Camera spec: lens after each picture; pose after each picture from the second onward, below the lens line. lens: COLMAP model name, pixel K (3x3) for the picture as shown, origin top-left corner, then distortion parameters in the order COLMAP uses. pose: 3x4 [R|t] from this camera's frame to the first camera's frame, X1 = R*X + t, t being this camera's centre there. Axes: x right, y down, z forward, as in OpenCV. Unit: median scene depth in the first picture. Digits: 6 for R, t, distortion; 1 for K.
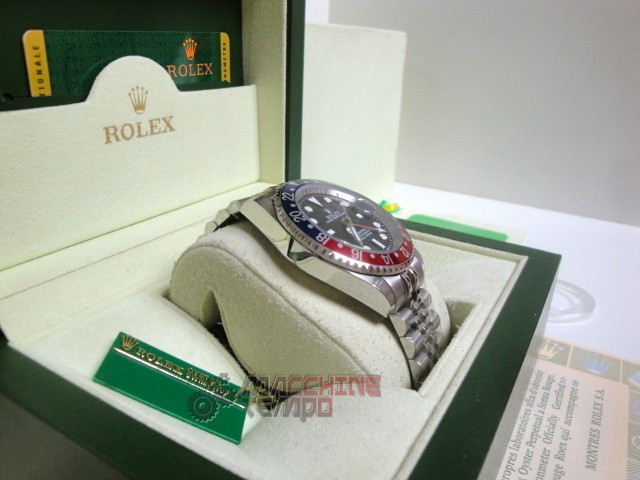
lens RADIAL K [[525.5, 0, 321.1], [0, 525.5, 235.2], [0, 0, 1]] dist [-0.169873, 0.133653]
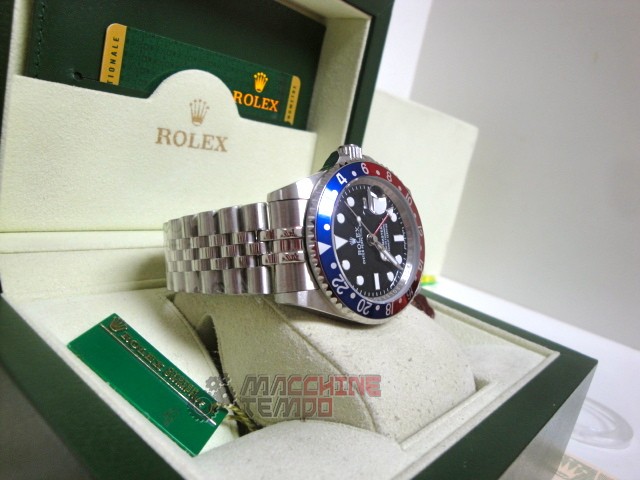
lens RADIAL K [[525.5, 0, 321.1], [0, 525.5, 235.2], [0, 0, 1]] dist [-0.169873, 0.133653]
pose [[0.971577, 0.202658, -0.122342, 0.062639], [-0.221393, 0.960859, -0.166538, 0.092692], [0.083803, 0.188890, 0.978416, 0.043254]]
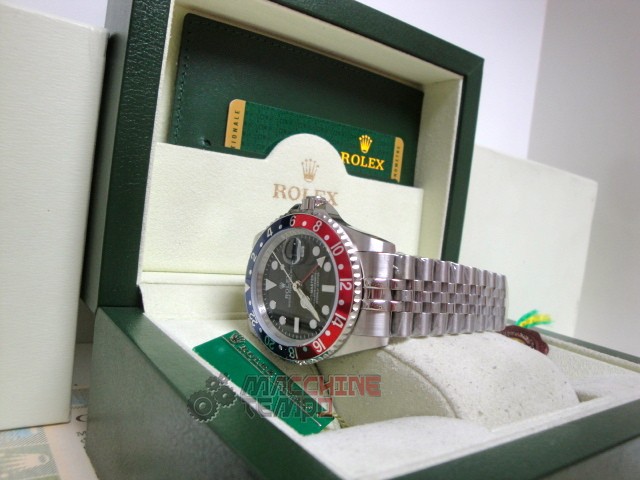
lens RADIAL K [[525.5, 0, 321.1], [0, 525.5, 235.2], [0, 0, 1]] dist [-0.169873, 0.133653]
pose [[0.910727, 0.103858, -0.399738, 0.164016], [-0.231323, 0.930081, -0.285376, 0.210715], [0.342150, 0.352368, 0.871074, 0.009396]]
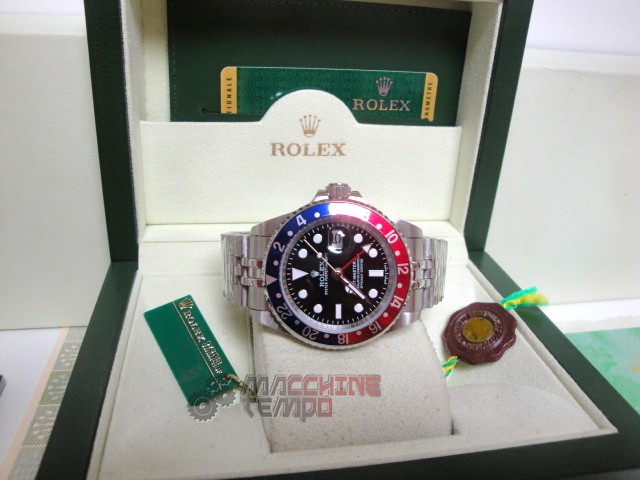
lens RADIAL K [[525.5, 0, 321.1], [0, 525.5, 235.2], [0, 0, 1]] dist [-0.169873, 0.133653]
pose [[0.646858, 0.328525, -0.688220, 0.579530], [-0.304616, 0.938639, 0.161756, -0.228203], [0.699131, 0.105010, 0.707240, 0.179885]]
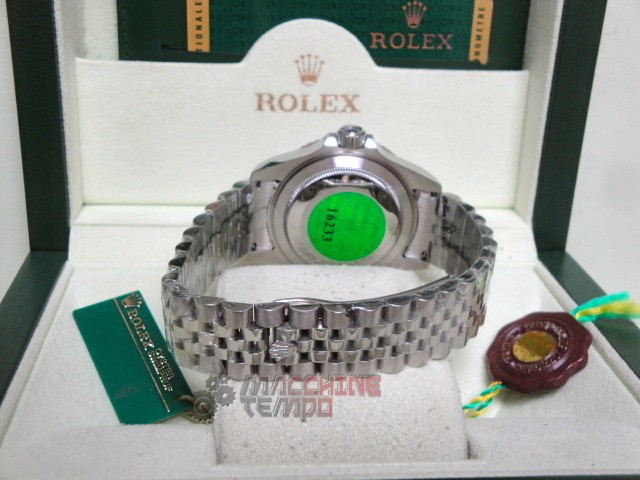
lens RADIAL K [[852.2, 0, 322.3], [0, 852.2, 235.7], [0, 0, 1]] dist [-0.004812, 0.448083]
pose [[0.585055, 0.286321, -0.758769, 0.833797], [-0.307332, 0.944097, 0.119283, -0.176403], [0.750505, 0.163407, 0.640344, 0.129913]]
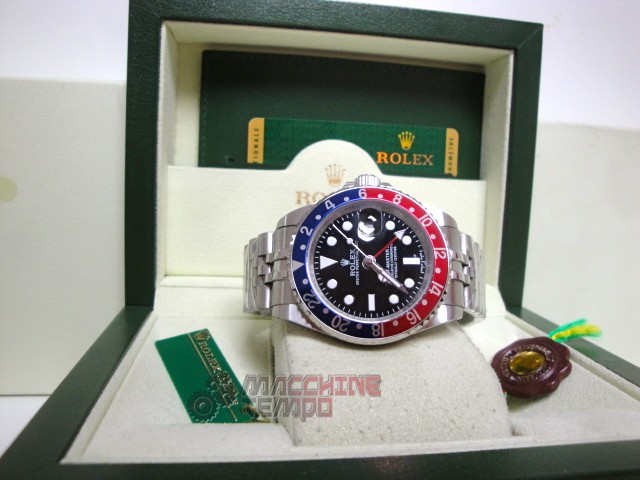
lens RADIAL K [[525.5, 0, 321.1], [0, 525.5, 235.2], [0, 0, 1]] dist [-0.169873, 0.133653]
pose [[0.621108, 0.085235, -0.779076, 0.593789], [-0.298018, 0.945080, -0.134195, 0.044154], [0.724851, 0.315528, 0.612399, 0.260575]]
